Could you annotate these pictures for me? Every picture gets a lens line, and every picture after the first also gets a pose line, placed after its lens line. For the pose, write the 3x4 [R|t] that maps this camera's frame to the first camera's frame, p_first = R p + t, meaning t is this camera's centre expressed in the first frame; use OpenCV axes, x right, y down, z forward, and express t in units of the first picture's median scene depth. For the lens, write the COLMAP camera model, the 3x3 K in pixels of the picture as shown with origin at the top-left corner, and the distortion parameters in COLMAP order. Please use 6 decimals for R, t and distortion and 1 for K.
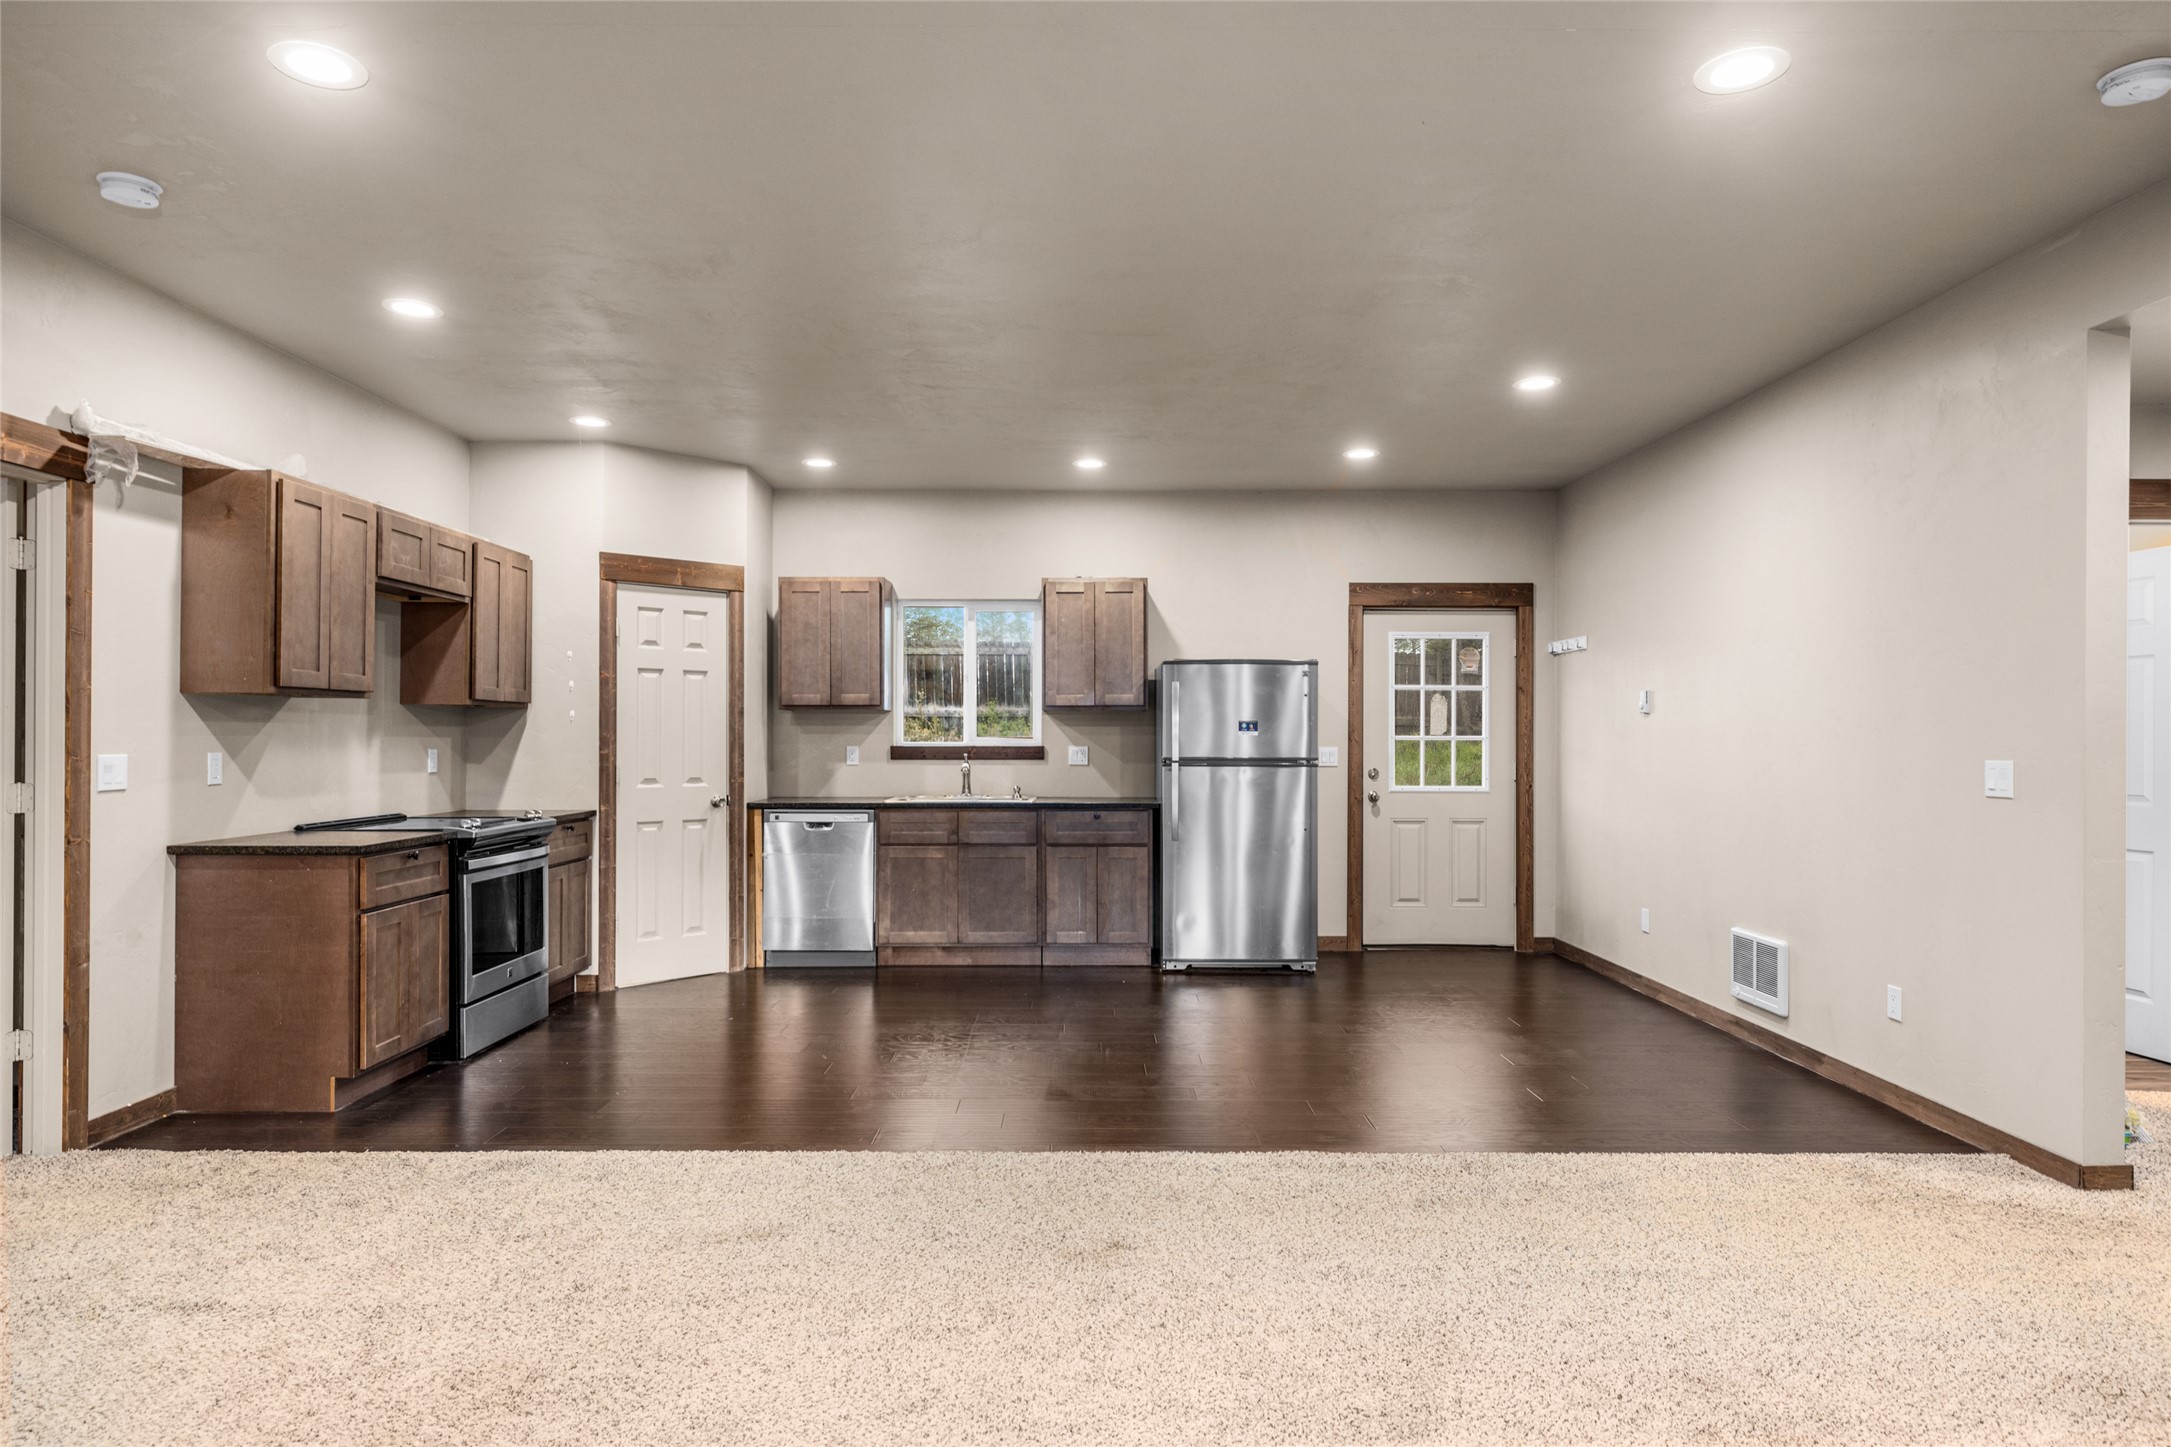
lens RADIAL K [[1248.8, 0, 1084.2], [0, 1248.8, 735.5], [0, 0, 1]] dist [0.003405, 0.000110]
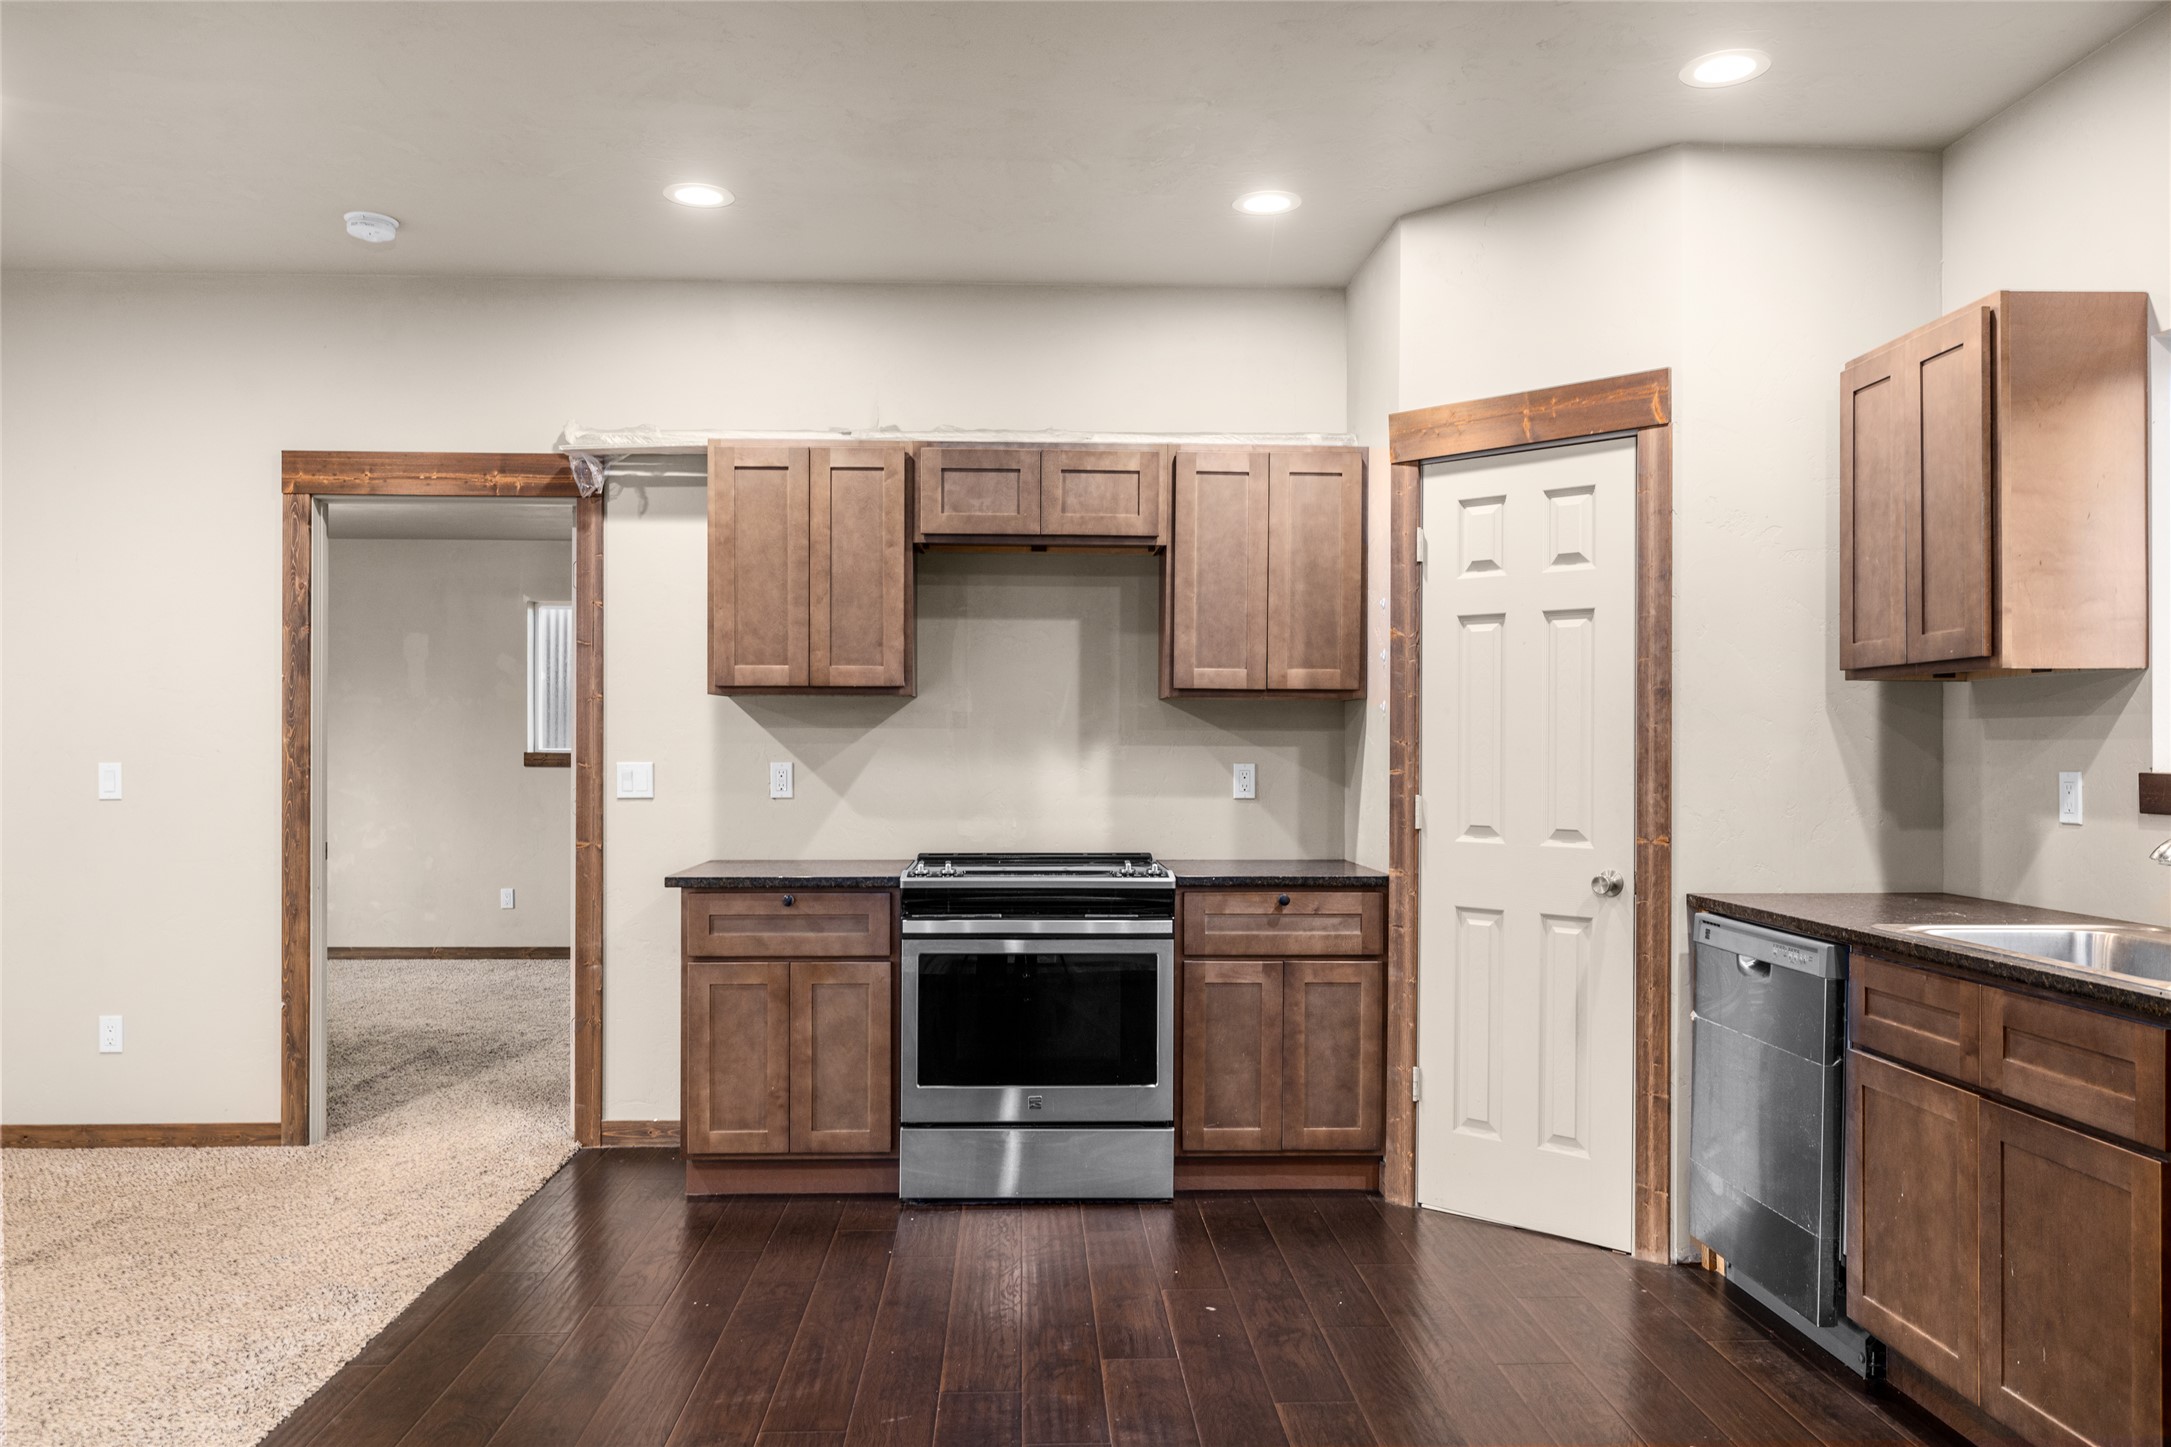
lens RADIAL K [[1576.2, 0, 1088.4], [0, 1576.2, 732.5], [0, 0, 1]] dist [-0.003121, 0.000995]
pose [[0.036991, -0.009781, -0.999268, 0.286485], [-0.001013, 0.999951, -0.009826, 0.002051], [0.999315, 0.001376, 0.036980, 0.765966]]
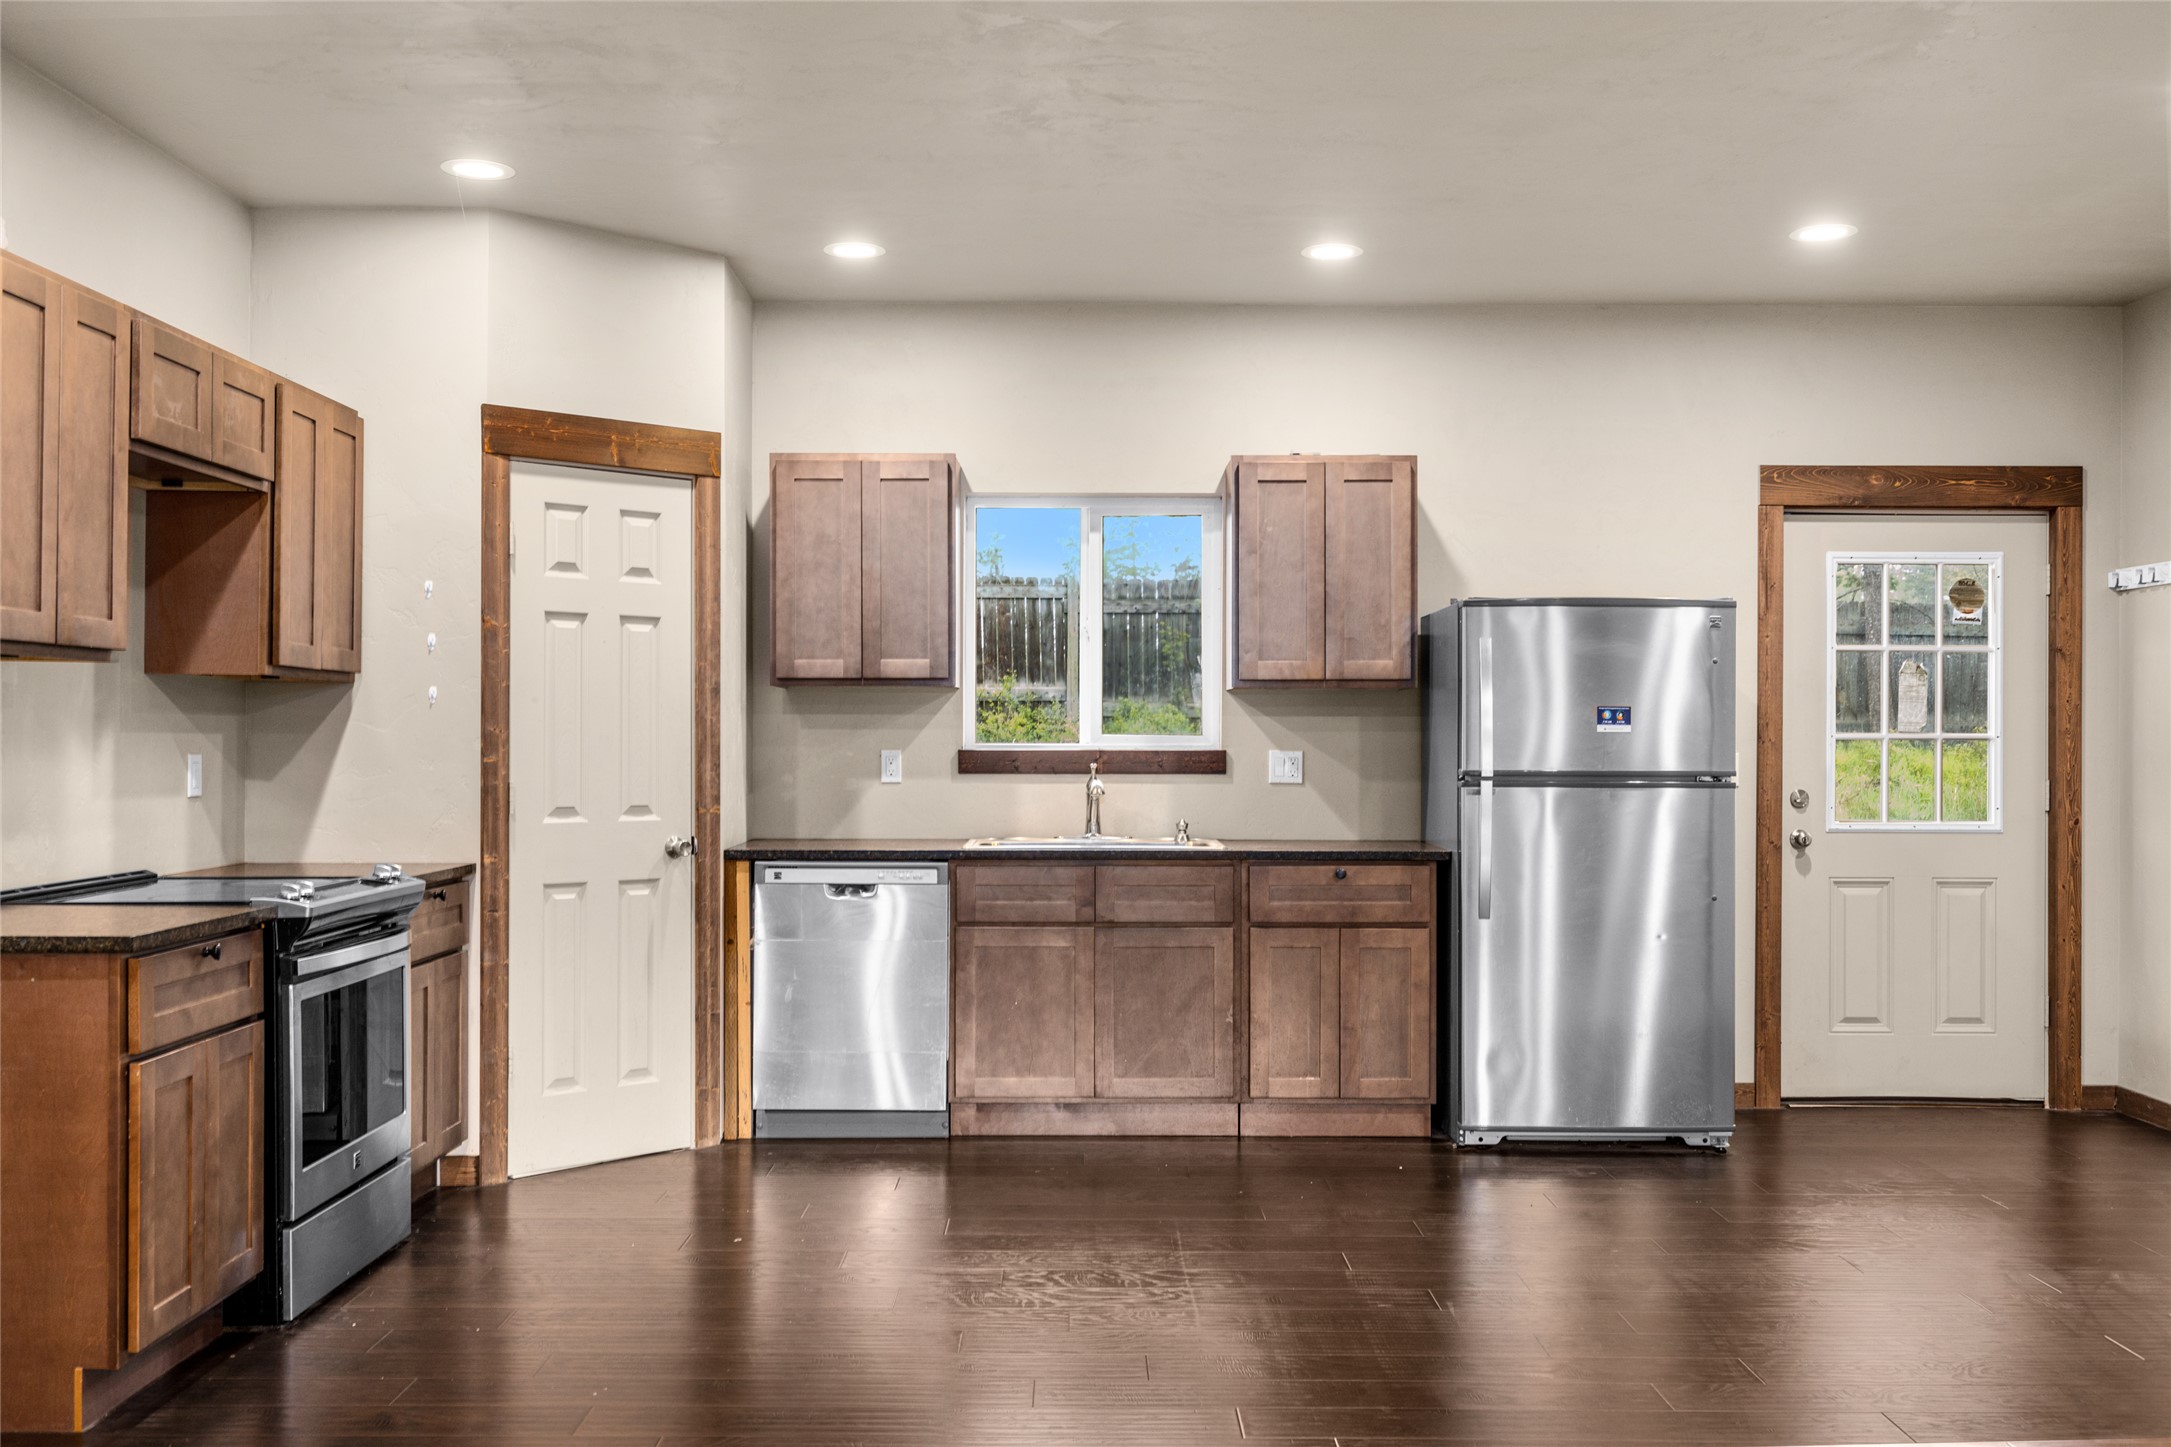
lens RADIAL K [[2007.8, 0, 1082.7], [0, 2007.8, 737.0], [0, 0, 1]] dist [0.005124, -0.001899]
pose [[0.999999, 0.001310, -0.000458, -0.106801], [-0.001309, 0.999996, 0.002334, 0.000391], [0.000461, -0.002333, 0.999997, 0.087409]]
